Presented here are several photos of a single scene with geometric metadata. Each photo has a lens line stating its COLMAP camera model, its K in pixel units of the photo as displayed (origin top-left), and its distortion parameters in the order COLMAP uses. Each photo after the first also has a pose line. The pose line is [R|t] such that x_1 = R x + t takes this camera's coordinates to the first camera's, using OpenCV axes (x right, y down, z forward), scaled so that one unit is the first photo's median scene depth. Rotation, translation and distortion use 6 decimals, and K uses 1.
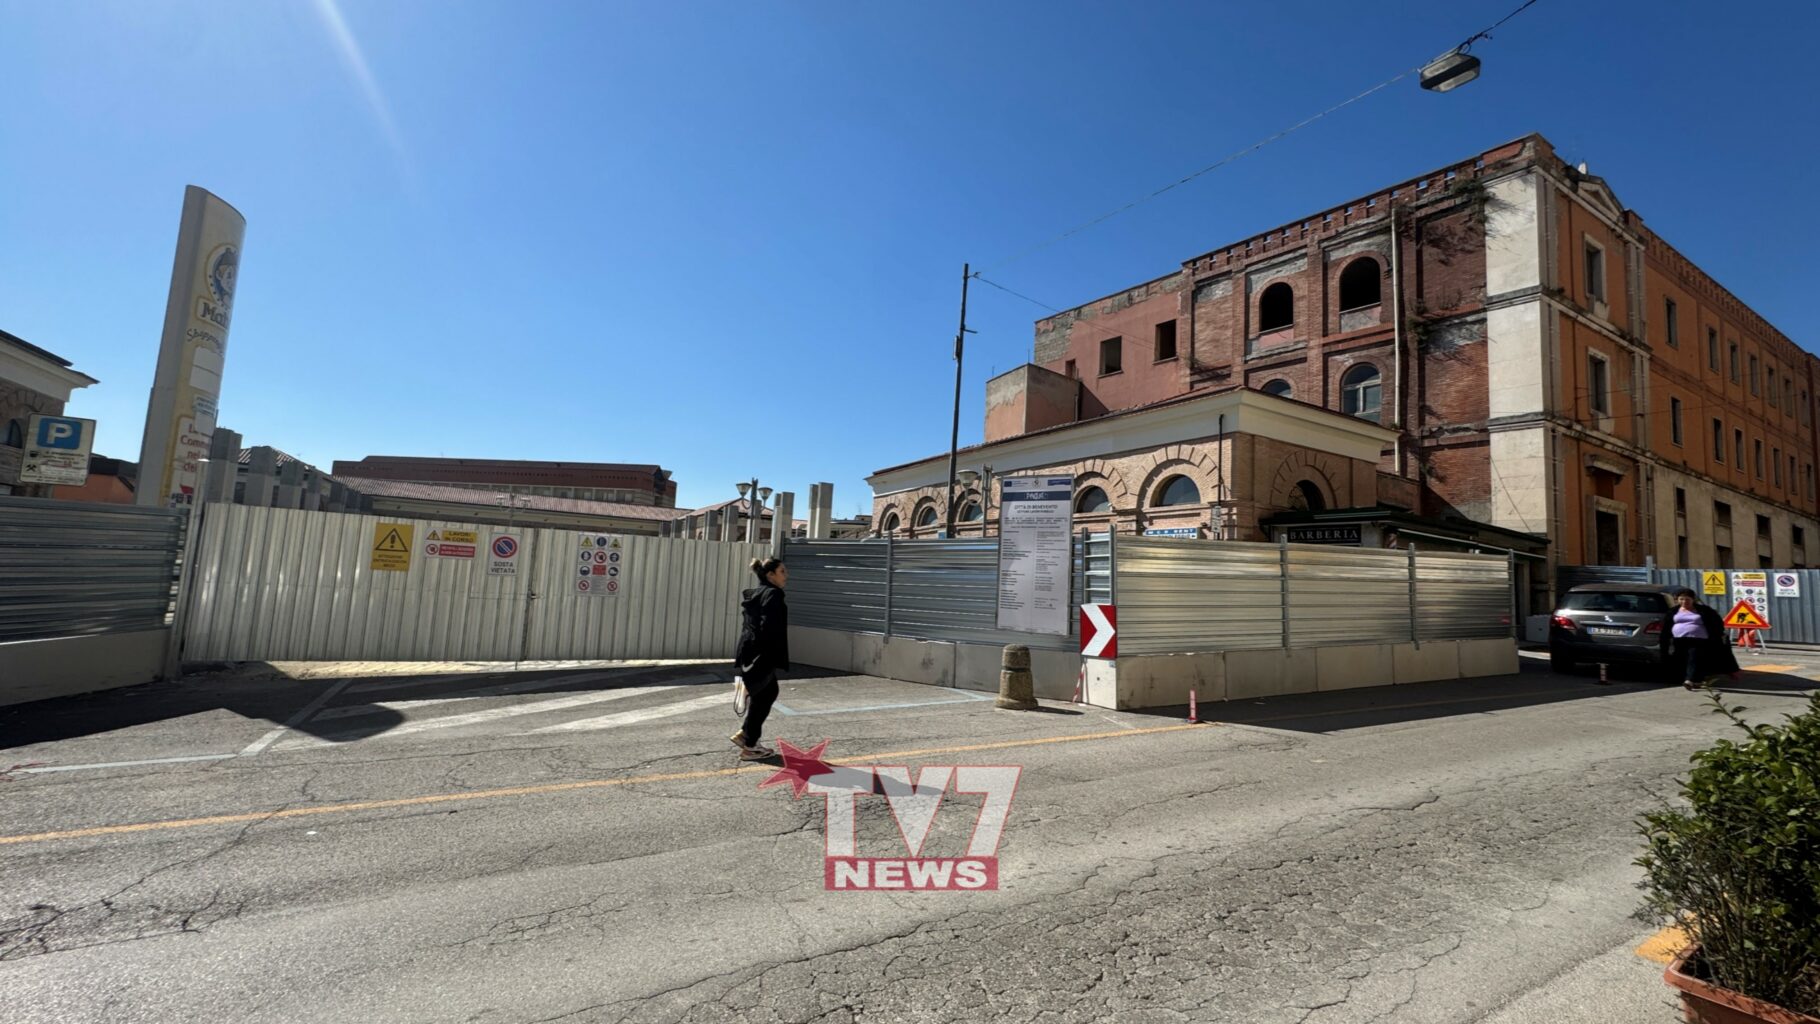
lens RADIAL K [[730.4, 0, 911.7], [0, 730.4, 510.6], [0, 0, 1]] dist [-0.001603, -0.000152]
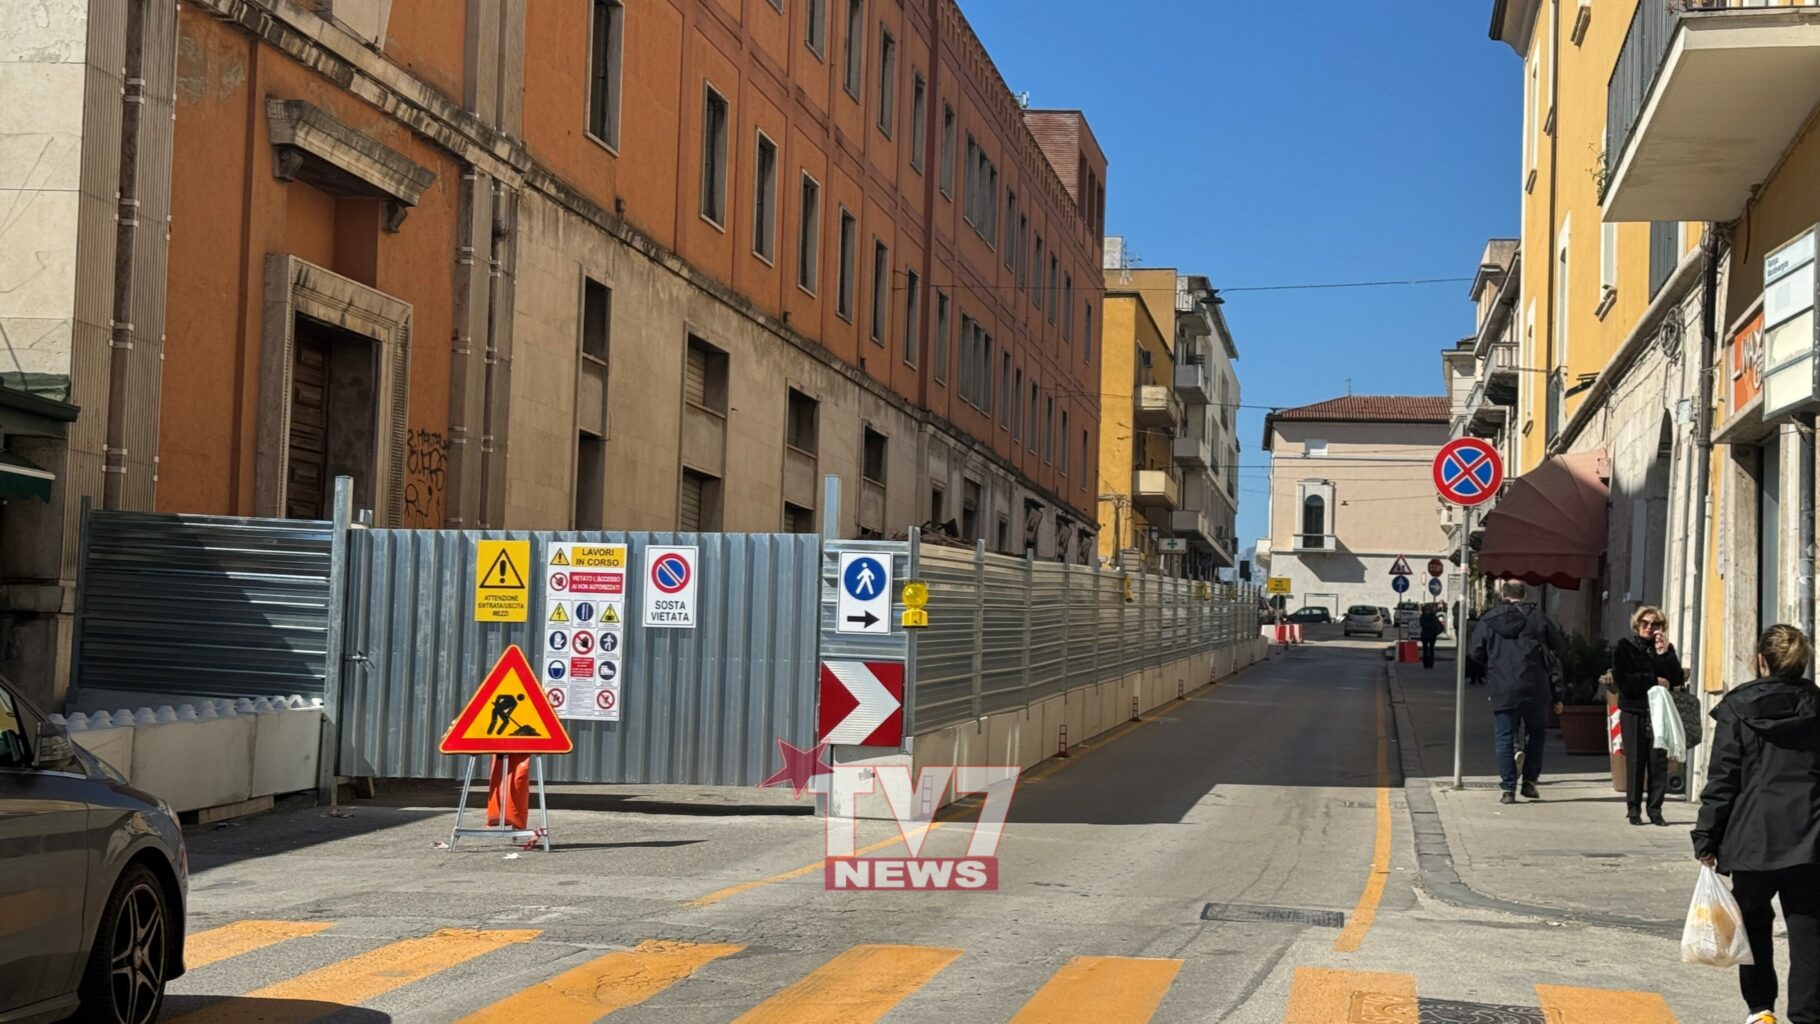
lens RADIAL K [[2501.1, 0, 910.0], [0, 2501.1, 512.0], [0, 0, 1]] dist [0.114243, -0.004904]
pose [[0.652953, 0.019055, 0.757159, 0.359689], [-0.072173, 0.996700, 0.037157, 0.020701], [-0.753952, -0.078908, 0.652173, 0.203605]]
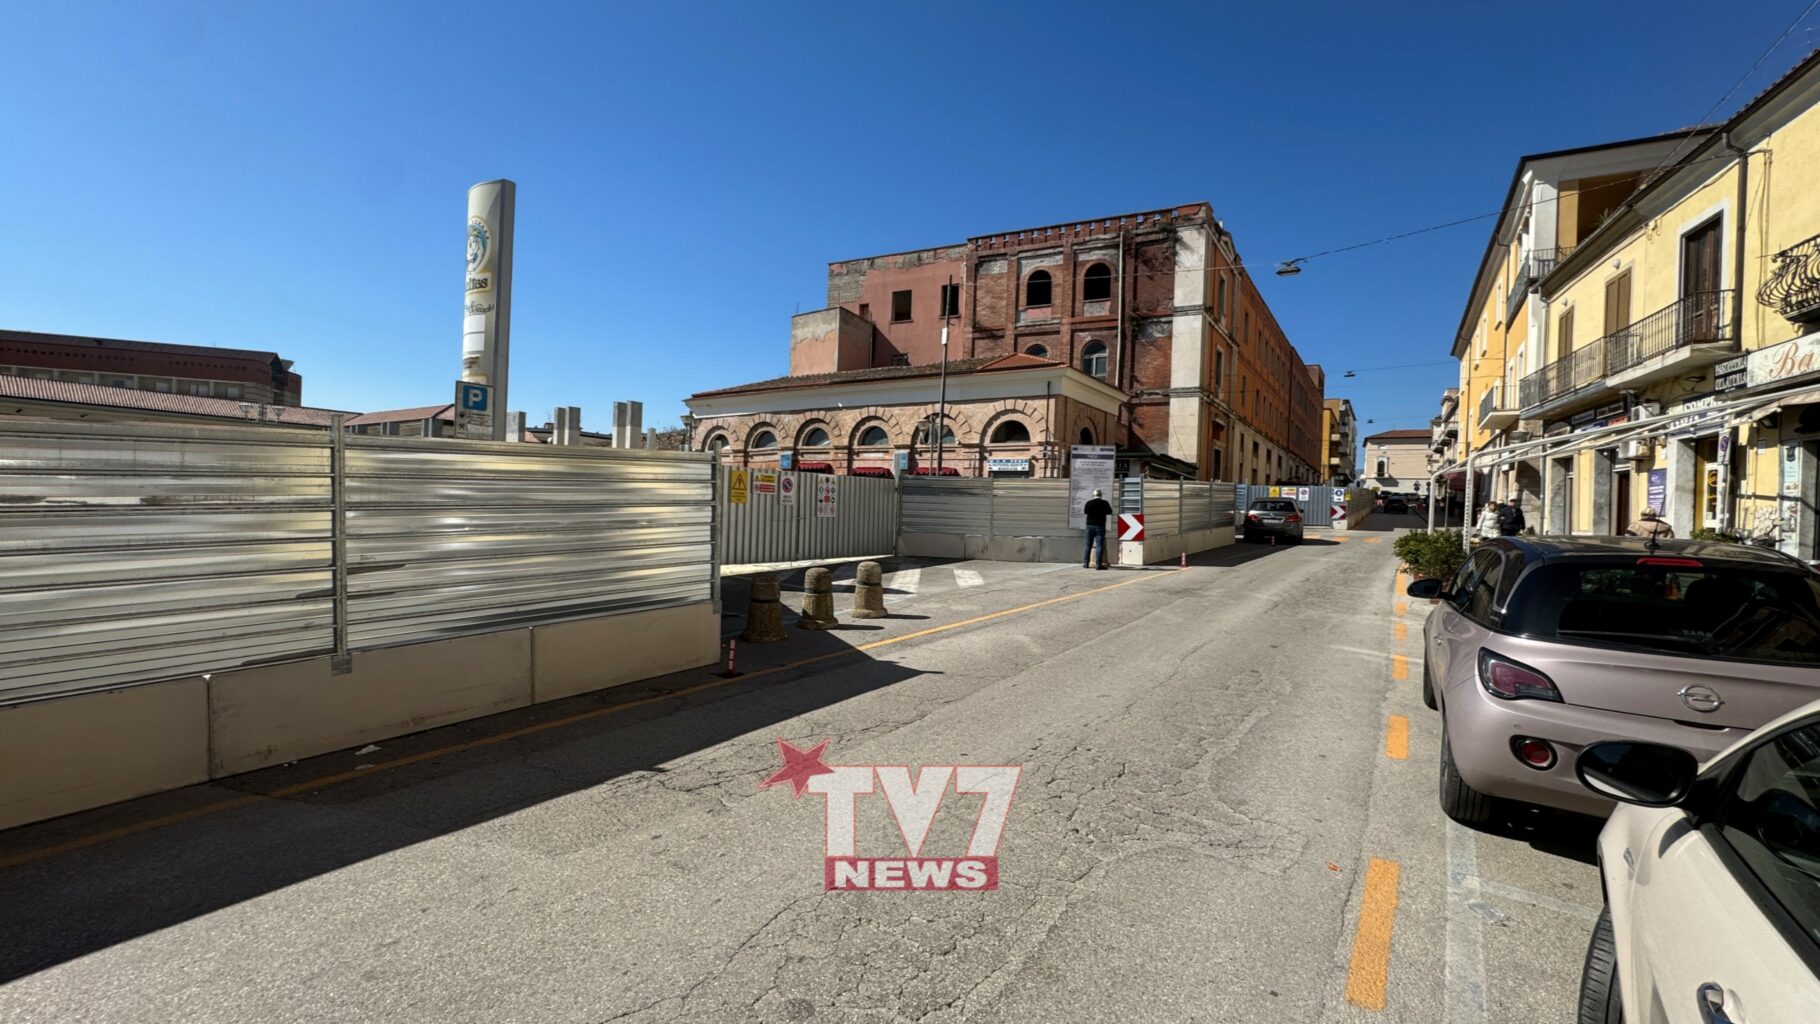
lens RADIAL K [[730.4, 0, 911.7], [0, 730.4, 510.6], [0, 0, 1]] dist [-0.001603, -0.000152]
pose [[0.897039, -0.022728, 0.441367, -0.361184], [-0.032123, 0.992682, 0.116405, -0.028709], [-0.440783, -0.118598, 0.889745, -0.155112]]
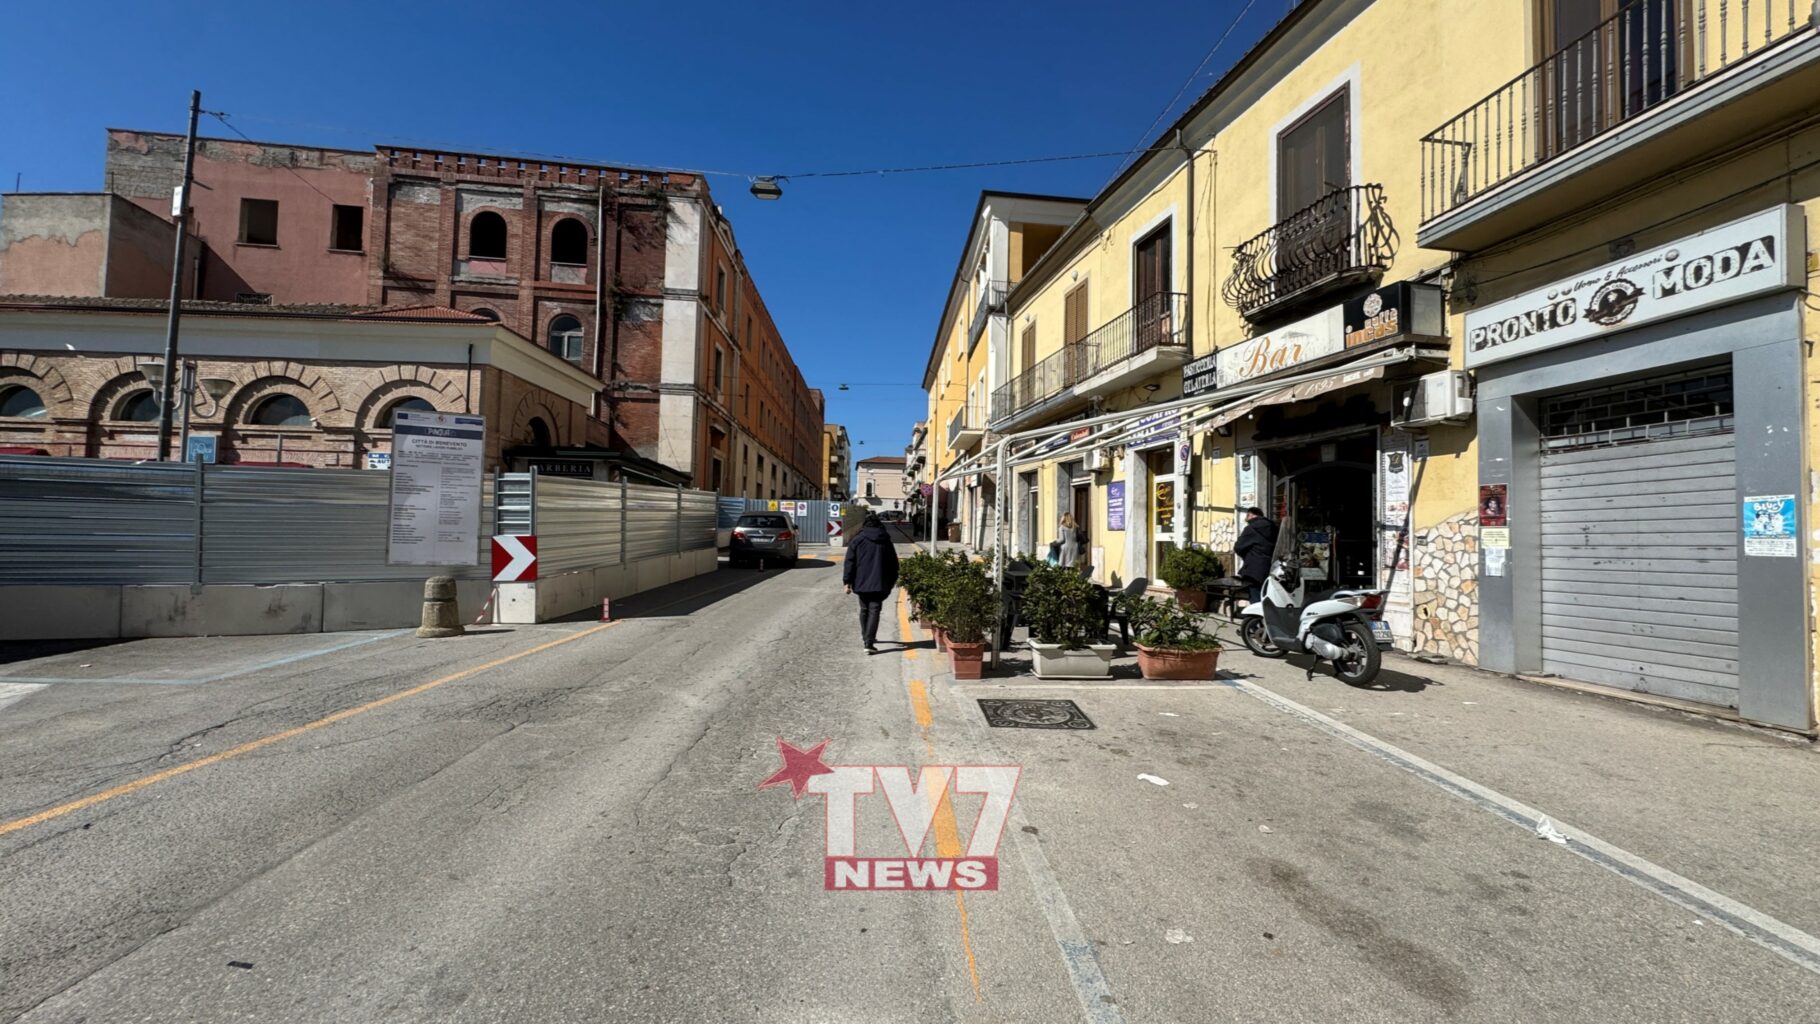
lens RADIAL K [[730.4, 0, 911.7], [0, 730.4, 510.6], [0, 0, 1]] dist [-0.001603, -0.000152]
pose [[0.464485, -0.008580, 0.885539, -0.145750], [-0.085685, 0.994826, 0.054582, -0.007858], [-0.881426, -0.101230, 0.461347, -0.019863]]
